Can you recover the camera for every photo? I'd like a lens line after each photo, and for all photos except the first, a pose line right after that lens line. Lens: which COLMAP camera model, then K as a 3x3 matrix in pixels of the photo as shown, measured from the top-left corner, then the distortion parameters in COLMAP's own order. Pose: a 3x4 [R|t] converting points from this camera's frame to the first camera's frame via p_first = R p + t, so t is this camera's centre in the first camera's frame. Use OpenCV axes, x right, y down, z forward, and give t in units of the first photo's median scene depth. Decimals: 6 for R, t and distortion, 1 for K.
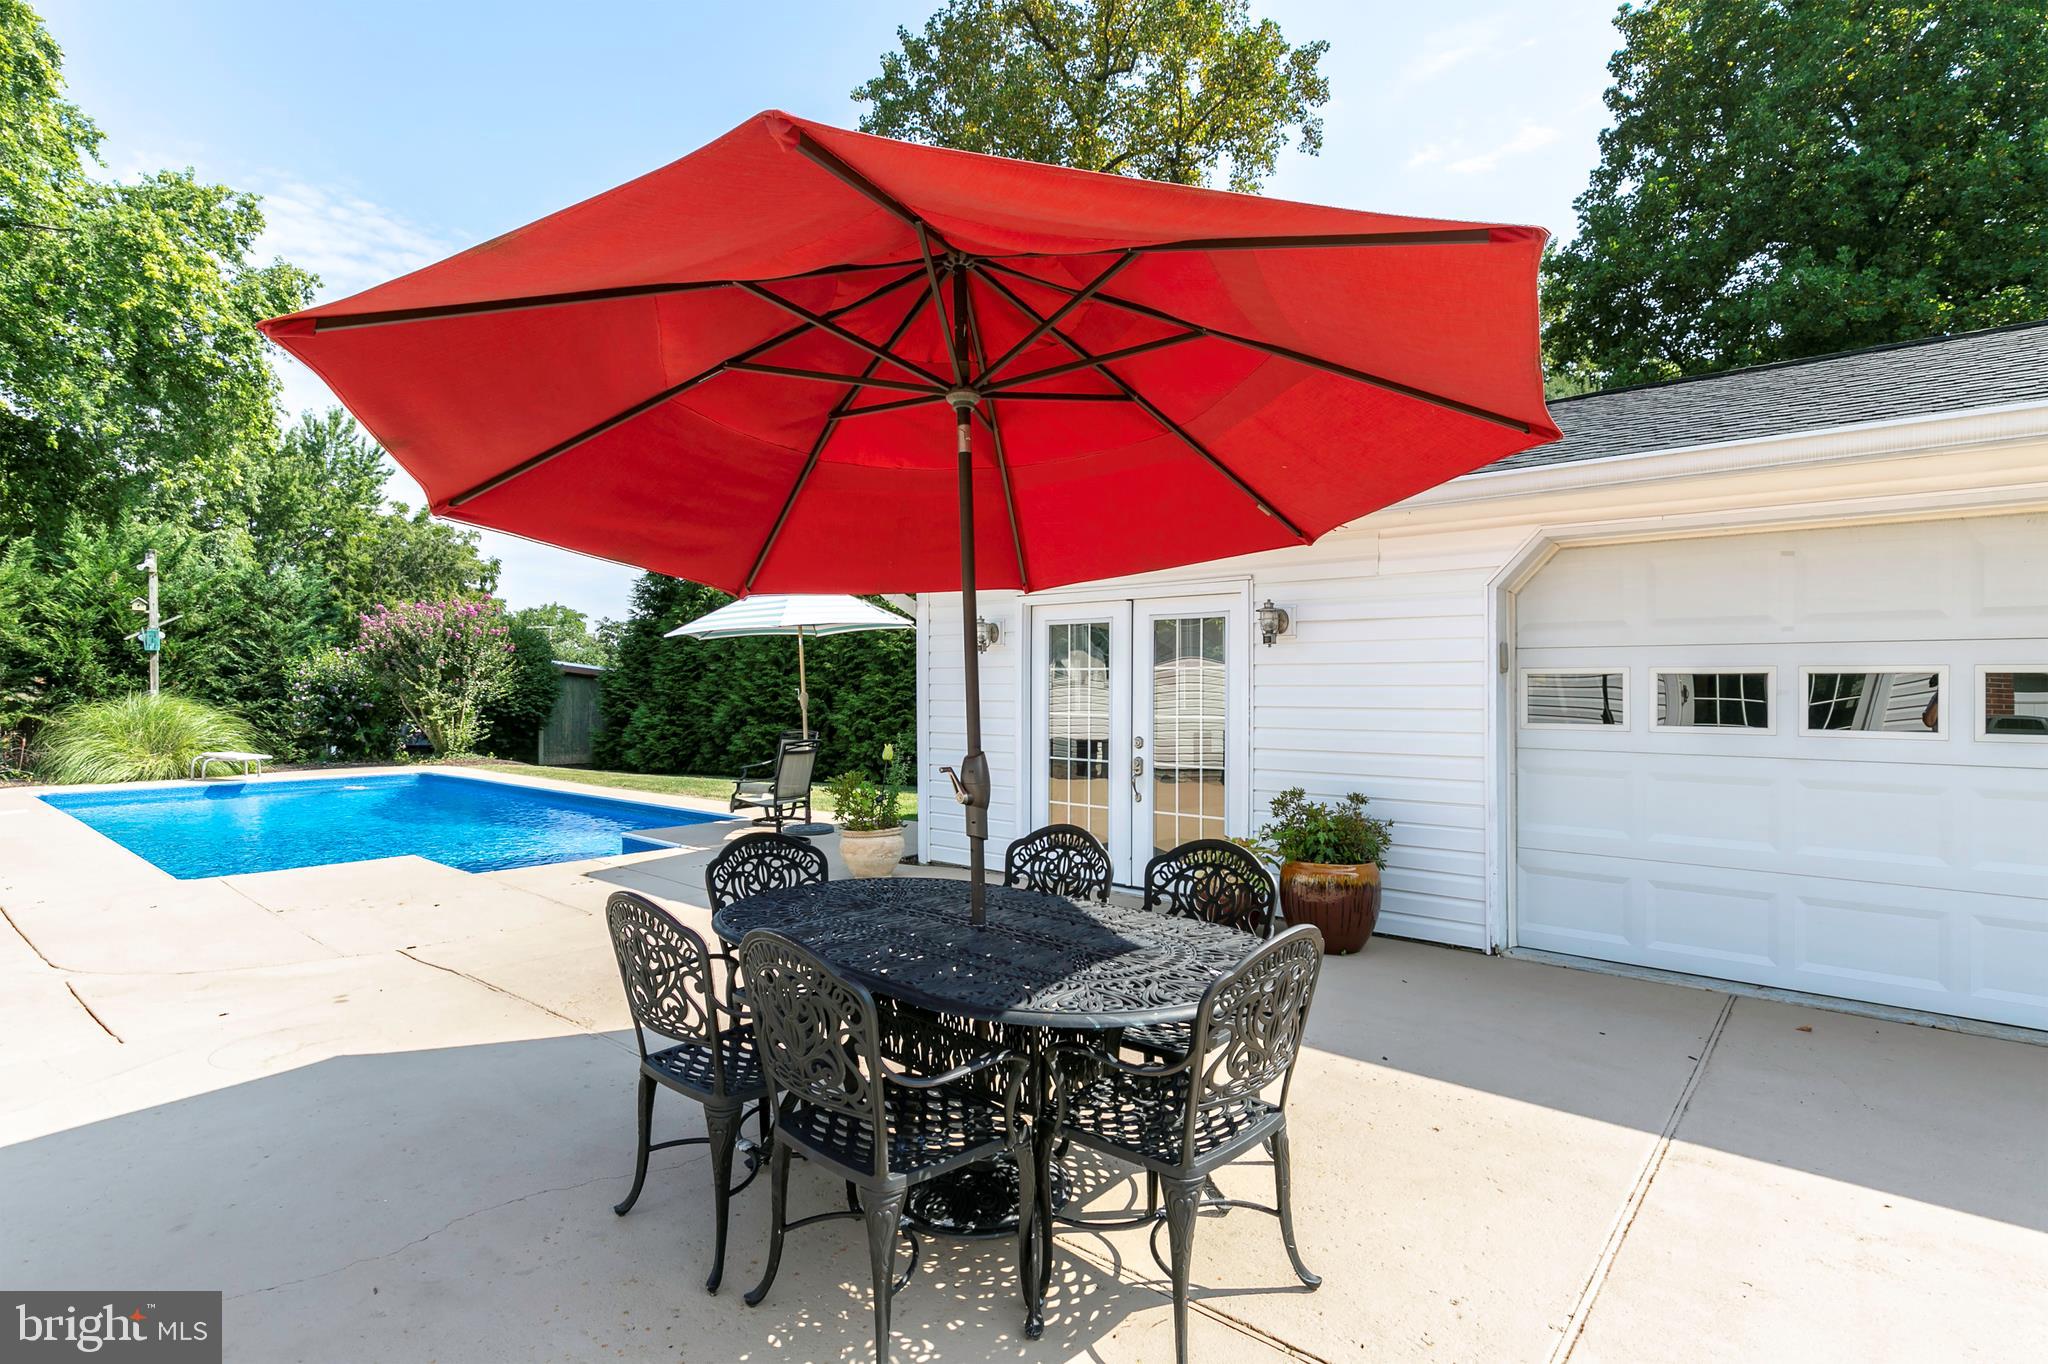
lens RADIAL K [[1037.1, 0, 1025.0], [0, 1037.1, 684.4], [0, 0, 1]] dist [-0.000463, 0.000007]
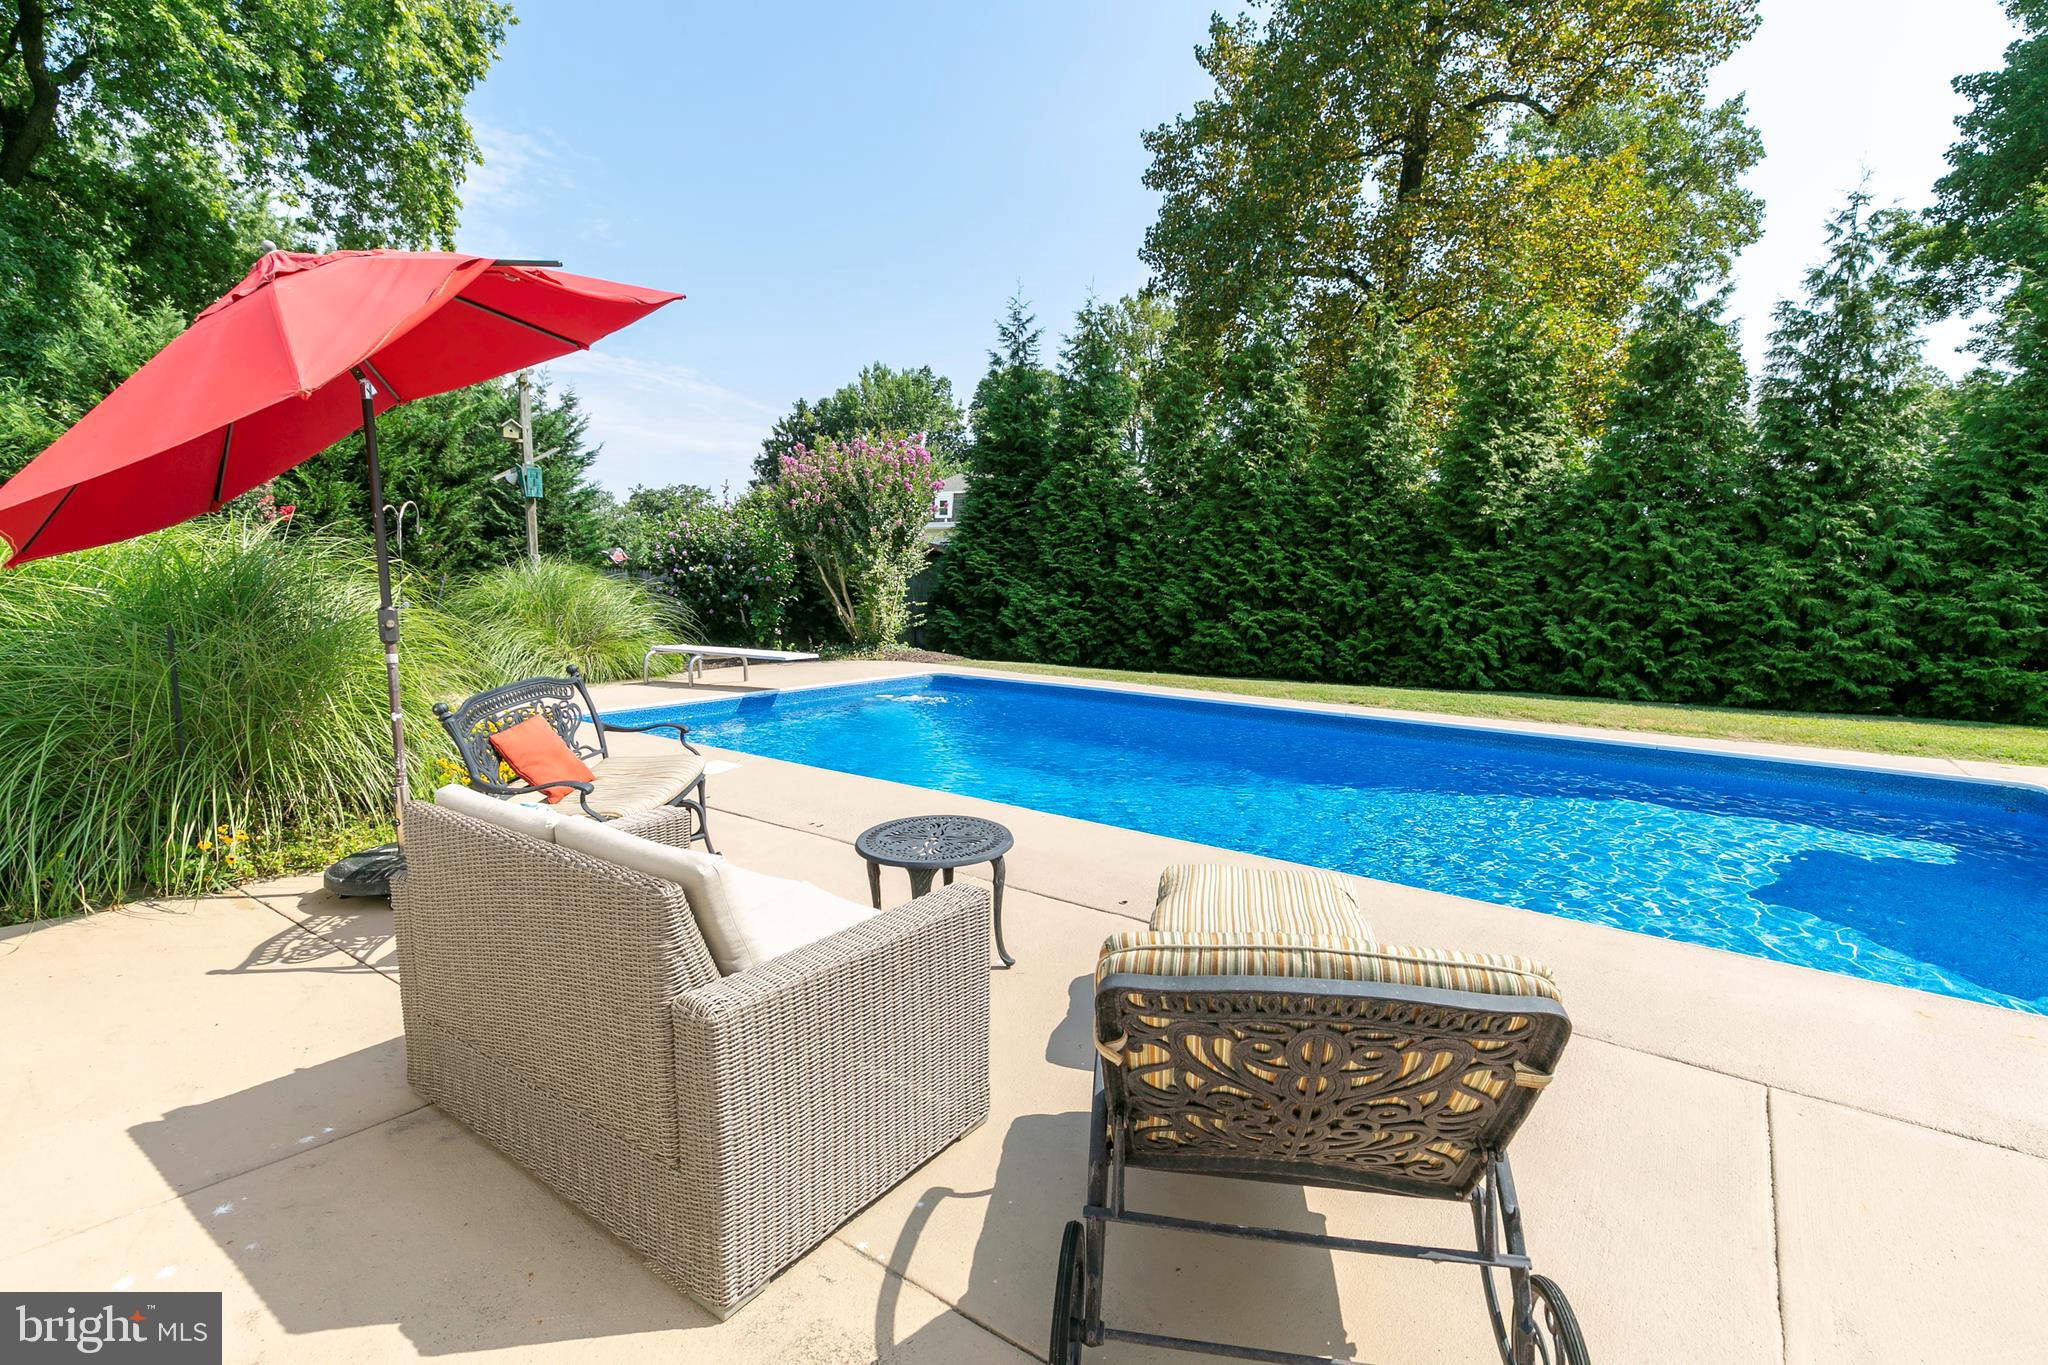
lens RADIAL K [[944.8, 0, 1027.9], [0, 944.8, 688.4], [0, 0, 1]] dist [0.015872, 0.000867]
pose [[0.996590, 0.004946, 0.082361, -0.469338], [-0.015958, 0.990909, 0.133584, 0.002829], [-0.080951, -0.134443, 0.987609, 0.269907]]
